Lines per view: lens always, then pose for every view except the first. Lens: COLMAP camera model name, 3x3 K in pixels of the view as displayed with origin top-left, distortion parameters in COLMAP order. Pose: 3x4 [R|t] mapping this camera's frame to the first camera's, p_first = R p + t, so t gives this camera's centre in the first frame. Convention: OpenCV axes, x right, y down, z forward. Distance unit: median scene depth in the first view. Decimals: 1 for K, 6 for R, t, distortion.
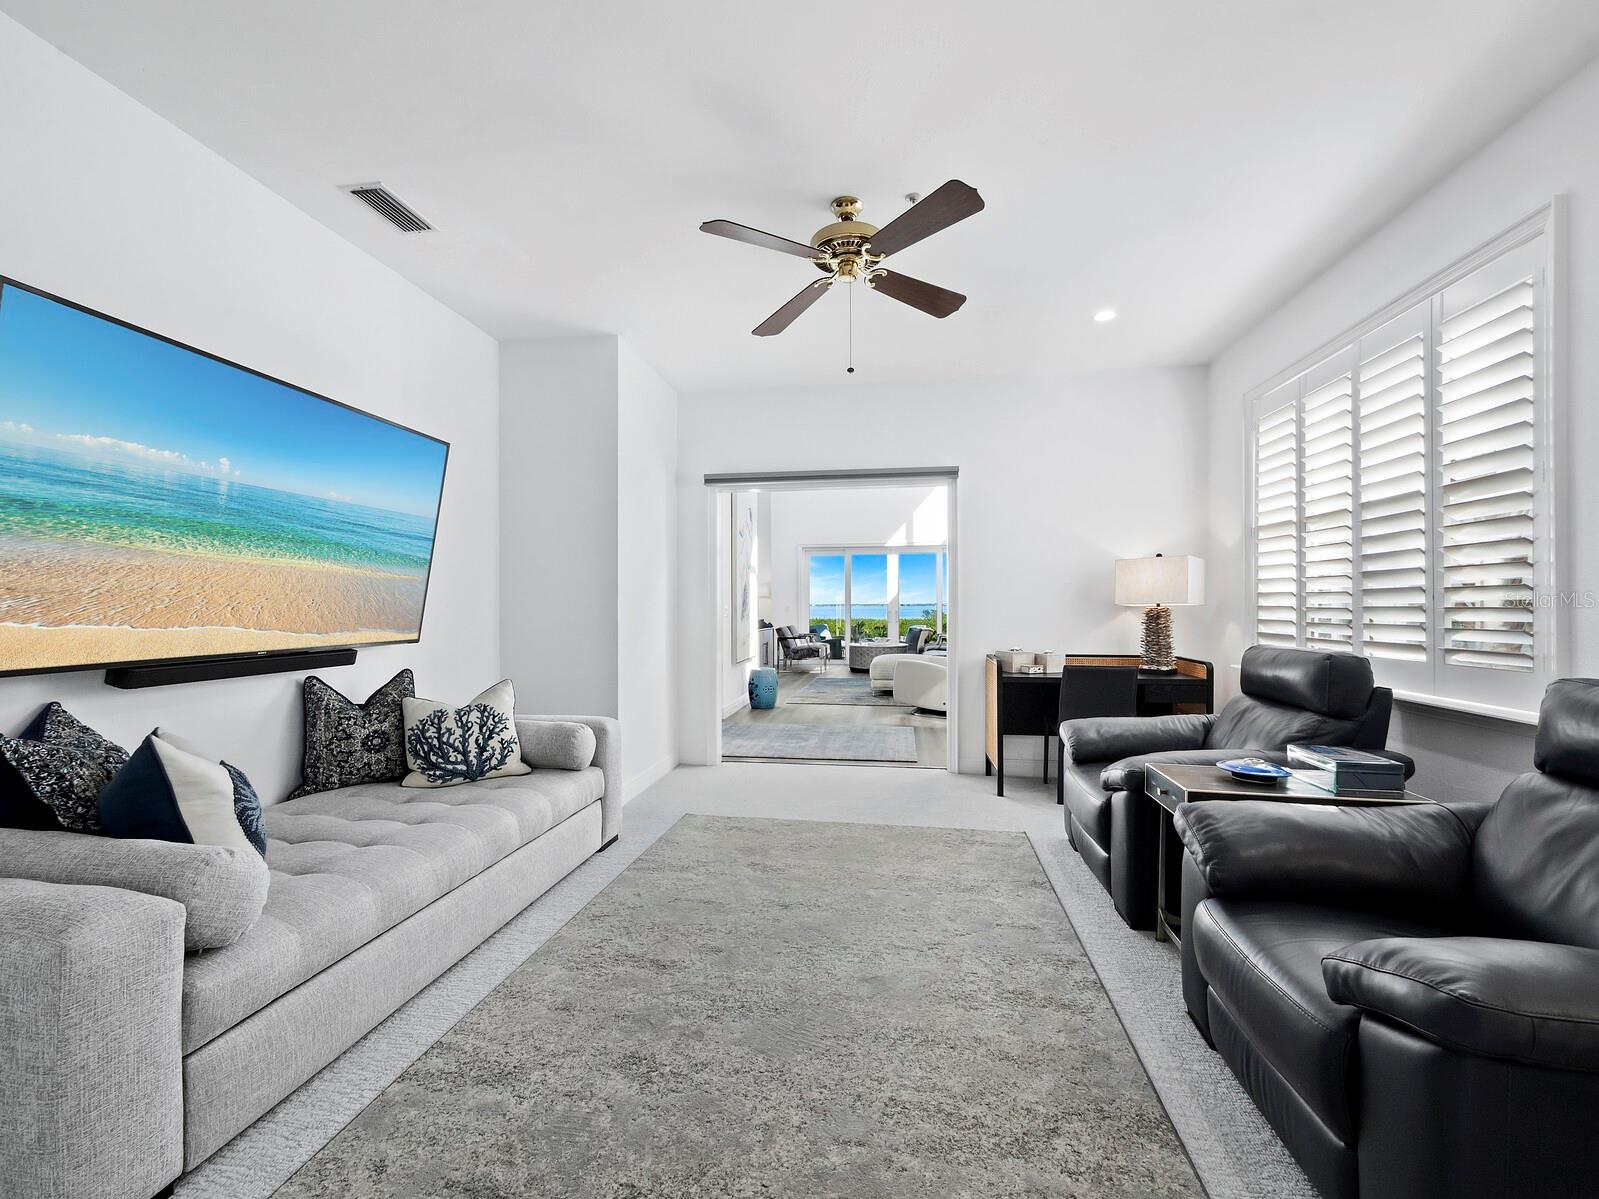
lens RADIAL K [[683.5, 0, 797.8], [0, 683.5, 602.0], [0, 0, 1]] dist [0.000151, -0.000034]
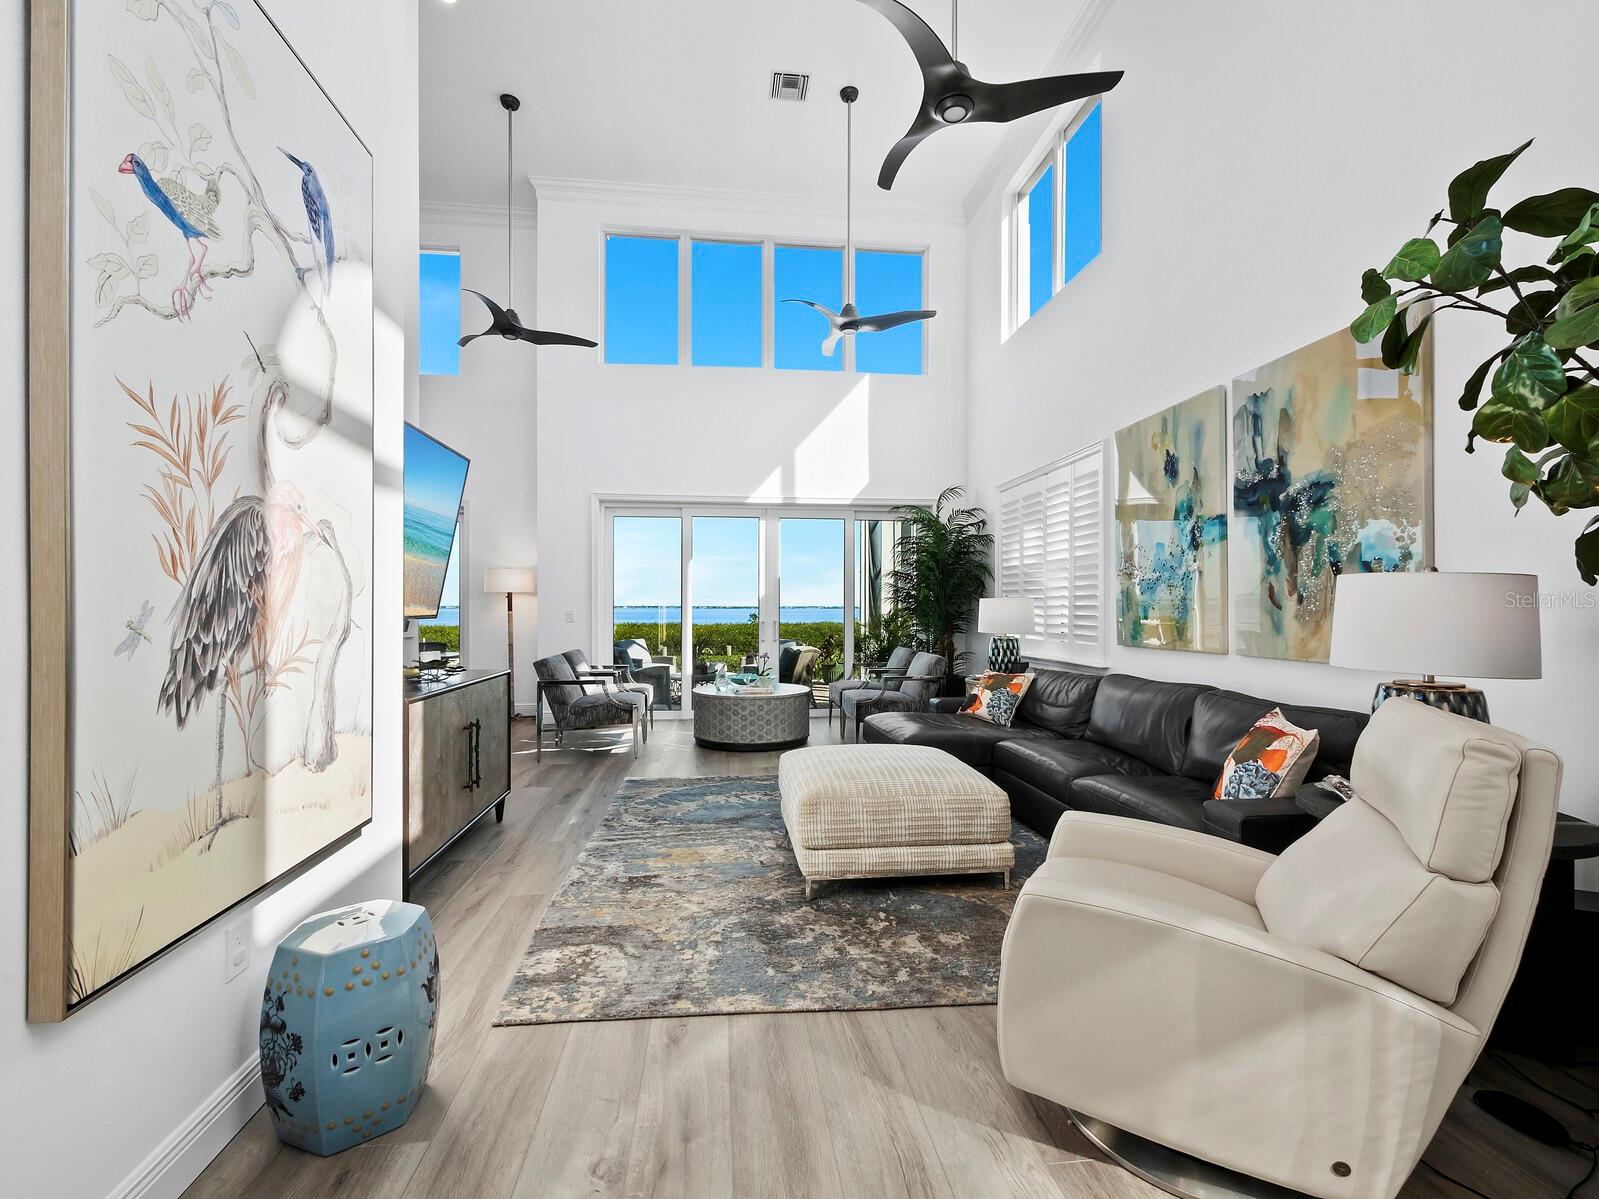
lens RADIAL K [[683.5, 0, 791.7], [0, 683.5, 603.0], [0, 0, 1]] dist [0.000151, -0.000034]
pose [[0.964411, -0.009113, 0.264252, 0.012205], [0.008728, 0.999958, 0.002631, 0.000229], [-0.264265, -0.000231, 0.964450, 0.497122]]
